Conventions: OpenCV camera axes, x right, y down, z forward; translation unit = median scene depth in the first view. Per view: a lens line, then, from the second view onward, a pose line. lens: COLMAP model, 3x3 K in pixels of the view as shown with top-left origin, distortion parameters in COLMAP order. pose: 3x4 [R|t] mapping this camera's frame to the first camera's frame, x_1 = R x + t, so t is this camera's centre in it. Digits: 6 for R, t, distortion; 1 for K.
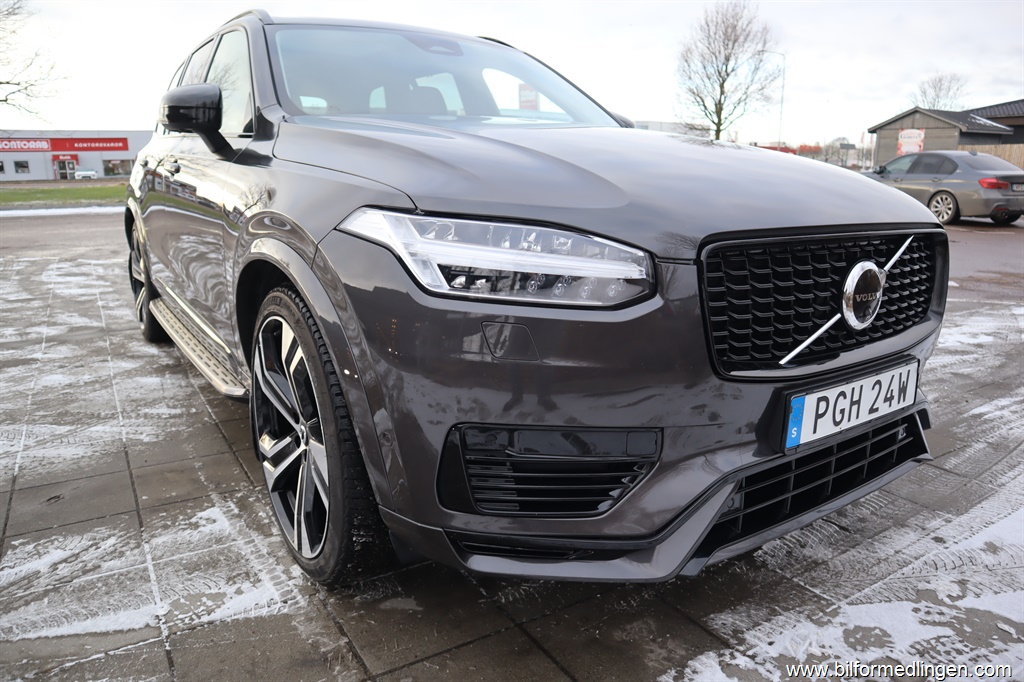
lens RADIAL K [[703.7, 0, 512.0], [0, 703.7, 341.0], [0, 0, 1]] dist [-0.118074, 0.075854]
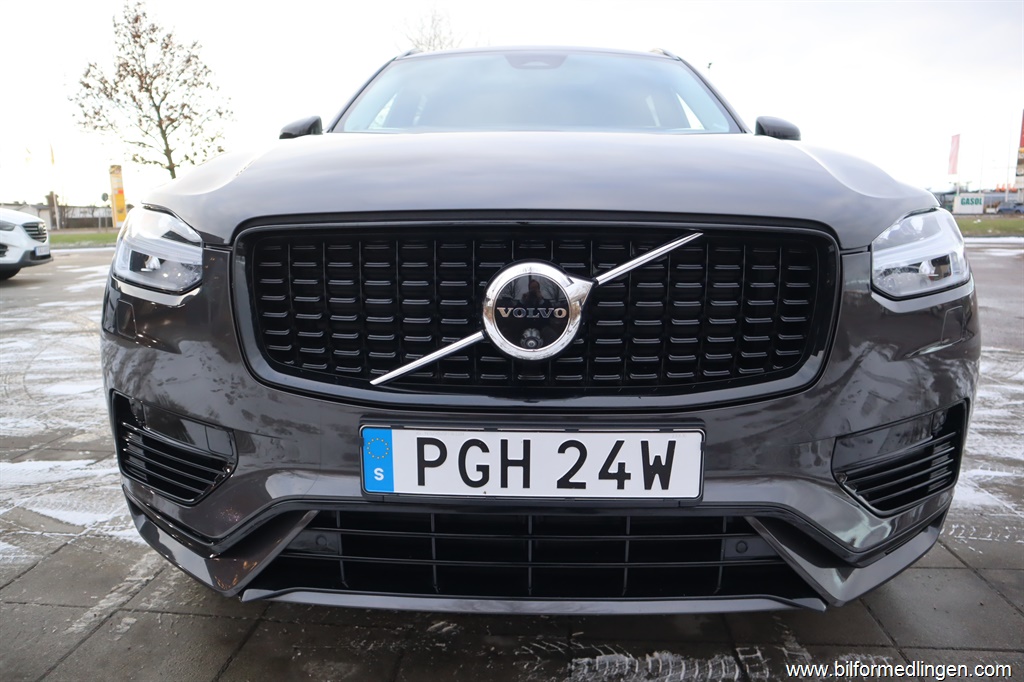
lens RADIAL K [[703.7, 0, 512.0], [0, 703.7, 341.0], [0, 0, 1]] dist [-0.118074, 0.075854]
pose [[0.804976, 0.095912, -0.585504, 0.936153], [-0.132714, 0.990950, -0.020133, -0.019500], [0.578274, 0.093911, 0.810419, 0.417145]]
